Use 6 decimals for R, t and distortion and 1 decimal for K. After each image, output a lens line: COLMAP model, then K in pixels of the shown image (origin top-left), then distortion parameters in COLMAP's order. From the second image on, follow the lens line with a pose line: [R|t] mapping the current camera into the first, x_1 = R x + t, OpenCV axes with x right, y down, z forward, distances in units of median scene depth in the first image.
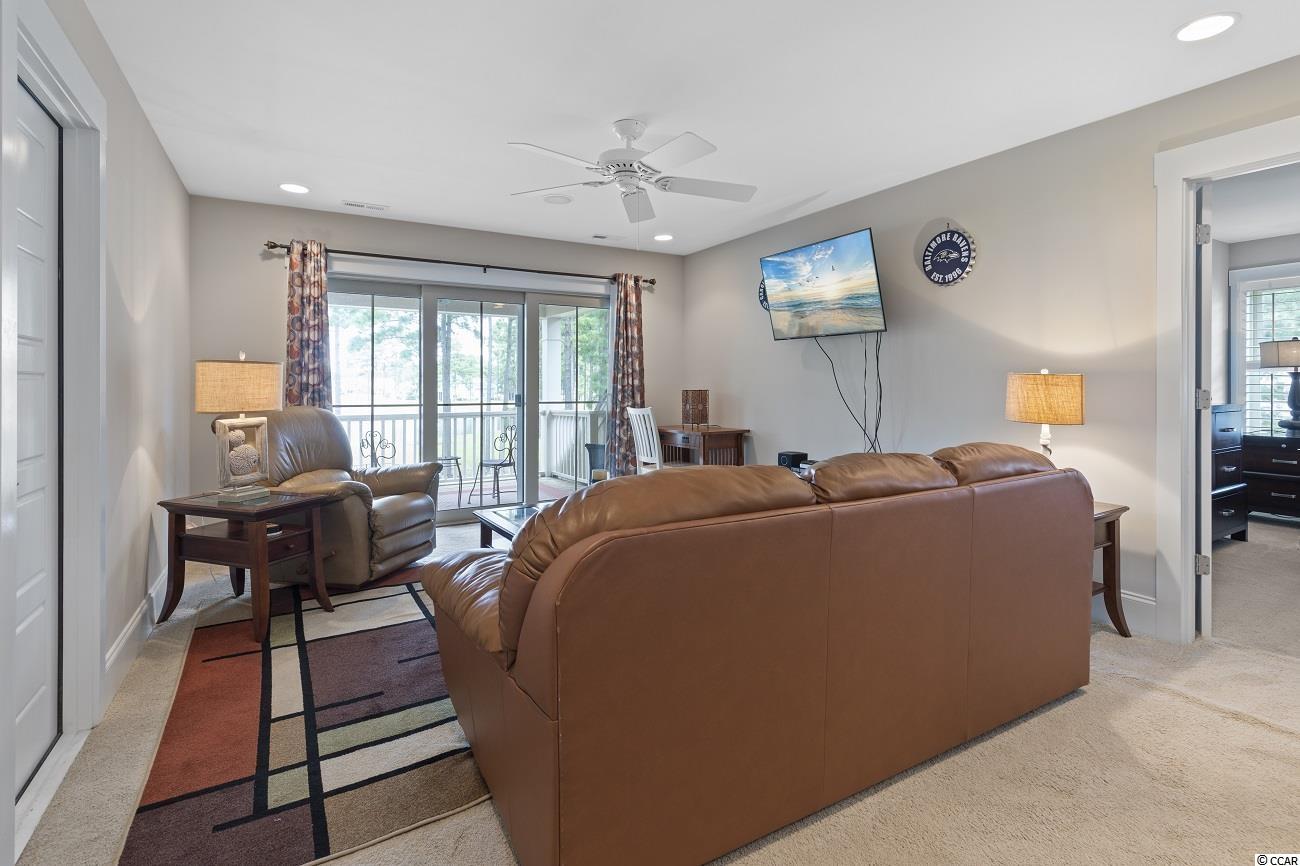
lens RADIAL K [[609.8, 0, 662.6], [0, 609.8, 401.3], [0, 0, 1]] dist [0.008033, -0.000177]
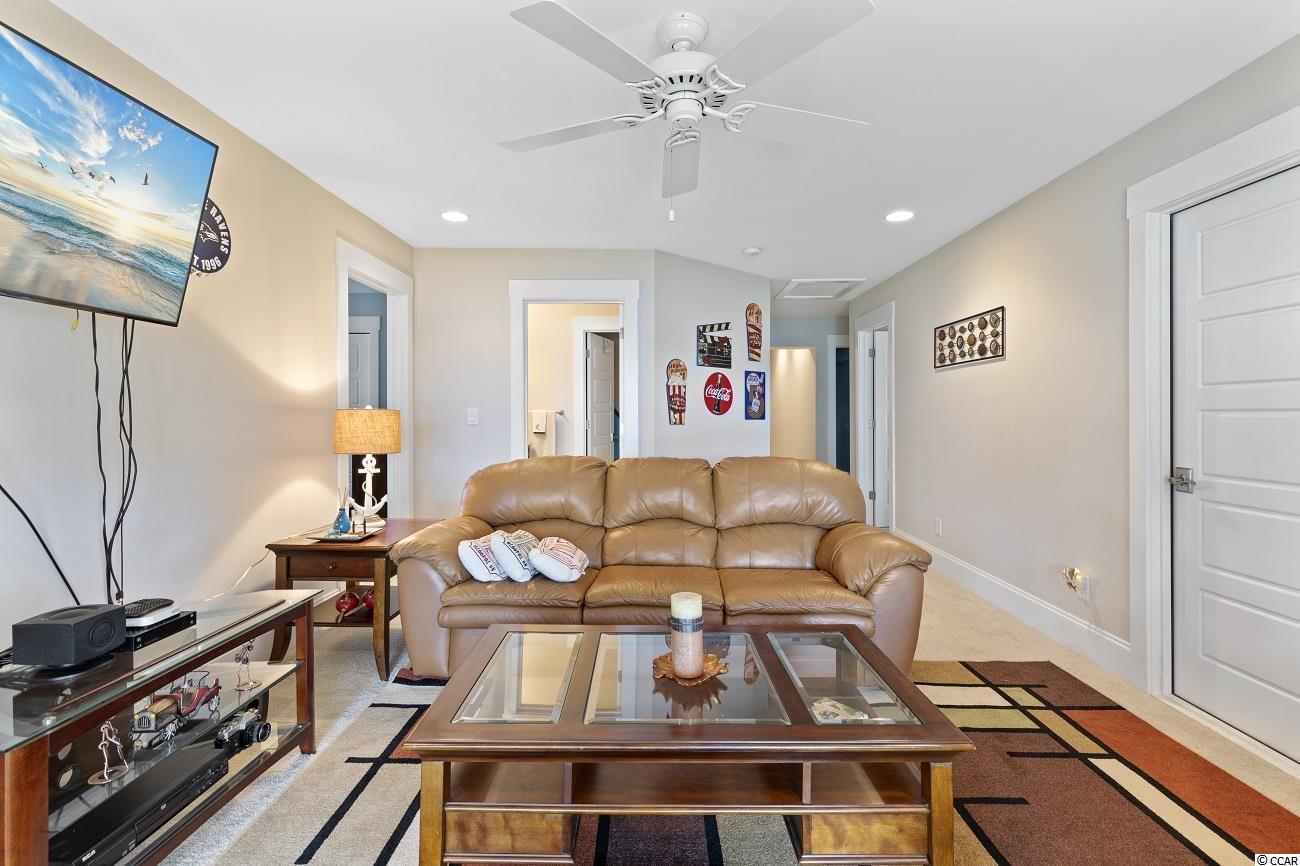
lens RADIAL K [[591.1, 0, 655.0], [0, 591.1, 406.2], [0, 0, 1]] dist [0.002152, 0.000174]
pose [[-0.849159, -0.007973, 0.528077, -0.316064], [0.025060, 0.998151, 0.055368, -0.070374], [-0.527542, 0.060250, -0.847390, 1.332383]]
